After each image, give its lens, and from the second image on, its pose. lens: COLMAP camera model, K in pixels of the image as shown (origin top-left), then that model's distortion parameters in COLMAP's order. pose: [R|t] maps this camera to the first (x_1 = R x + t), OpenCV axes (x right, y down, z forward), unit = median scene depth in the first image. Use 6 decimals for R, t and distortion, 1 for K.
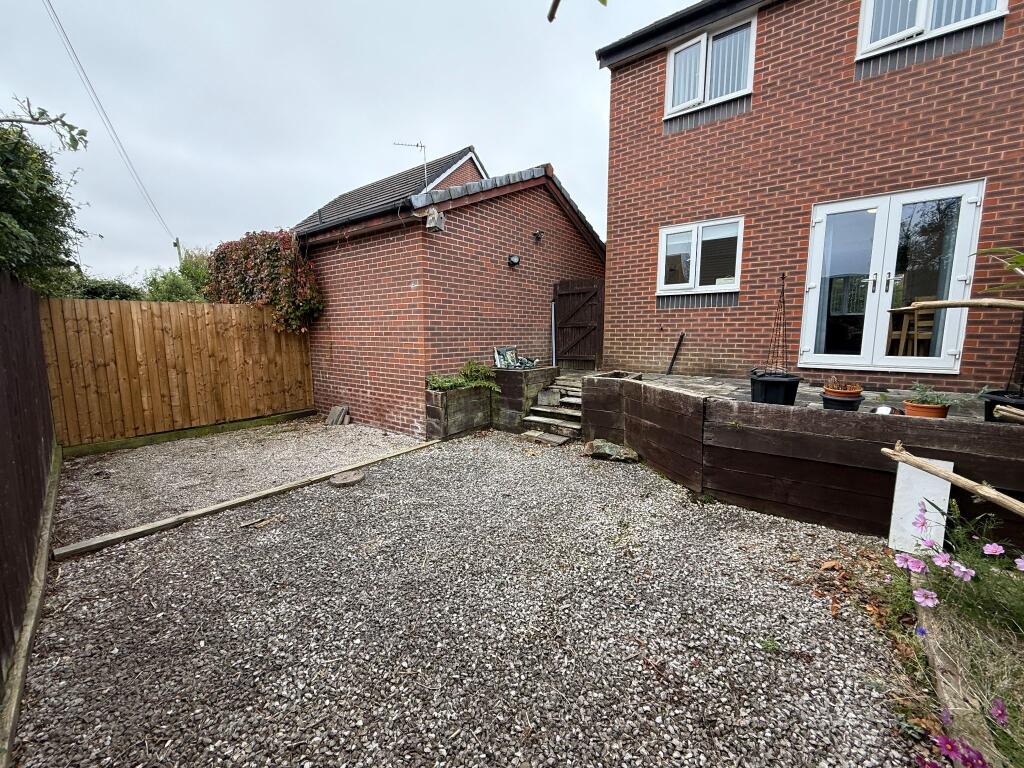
lens RADIAL K [[416.0, 0, 512.0], [0, 416.0, 384.0], [0, 0, 1]] dist [0.001163, 0.000054]
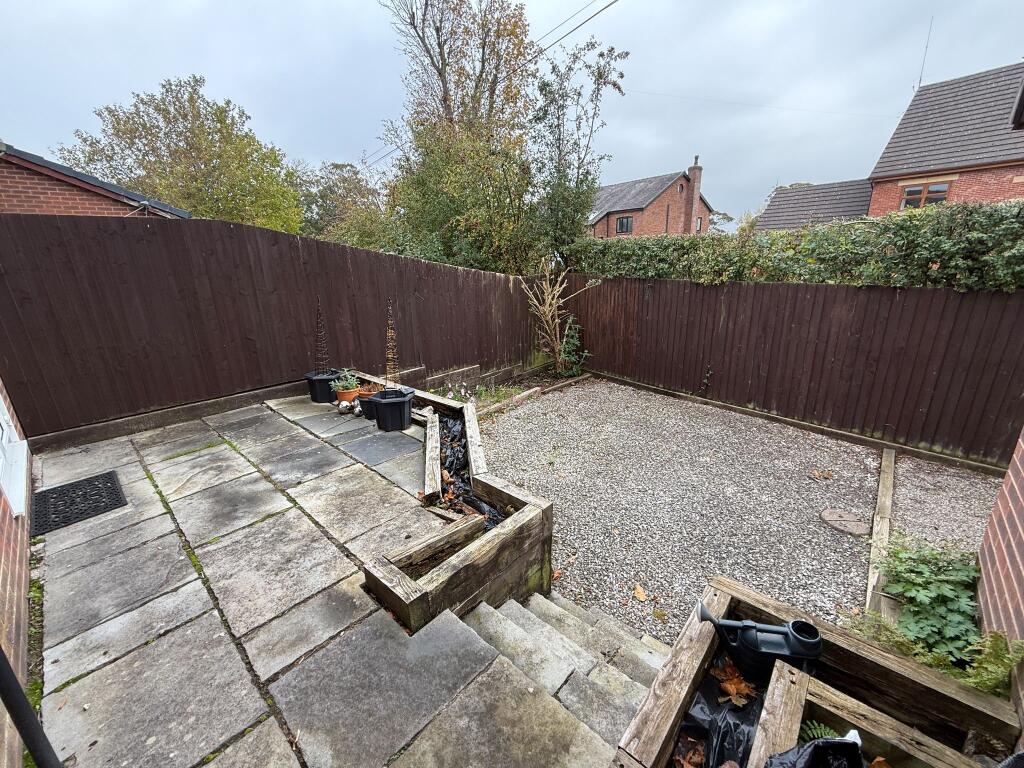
lens RADIAL K [[416.0, 0, 512.0], [0, 416.0, 384.0], [0, 0, 1]] dist [0.001163, 0.000054]
pose [[-0.997425, 0.006860, 0.071394, 0.226019], [0.036148, 0.907828, 0.417782, -0.417346], [-0.061948, 0.419287, -0.905738, 1.708306]]
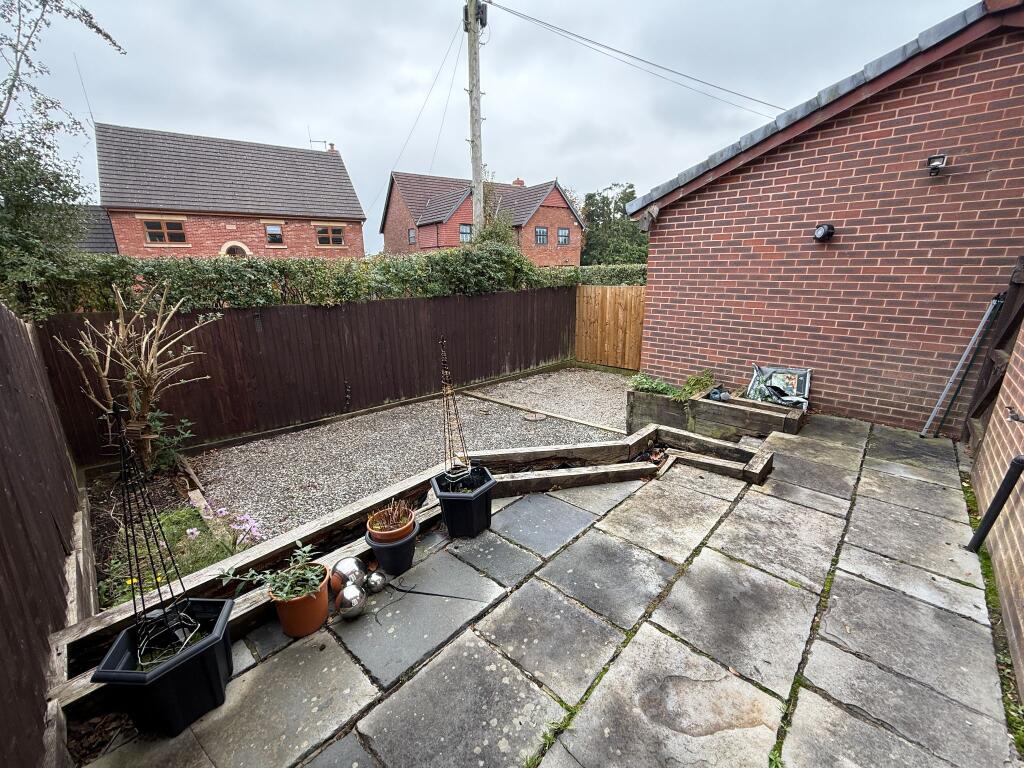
lens RADIAL K [[416.0, 0, 512.0], [0, 416.0, 384.0], [0, 0, 1]] dist [0.001163, 0.000054]
pose [[-0.083843, 0.273718, -0.958149, 1.095848], [-0.111166, 0.952963, 0.281964, -0.331754], [0.990259, 0.130154, -0.049471, 0.979812]]
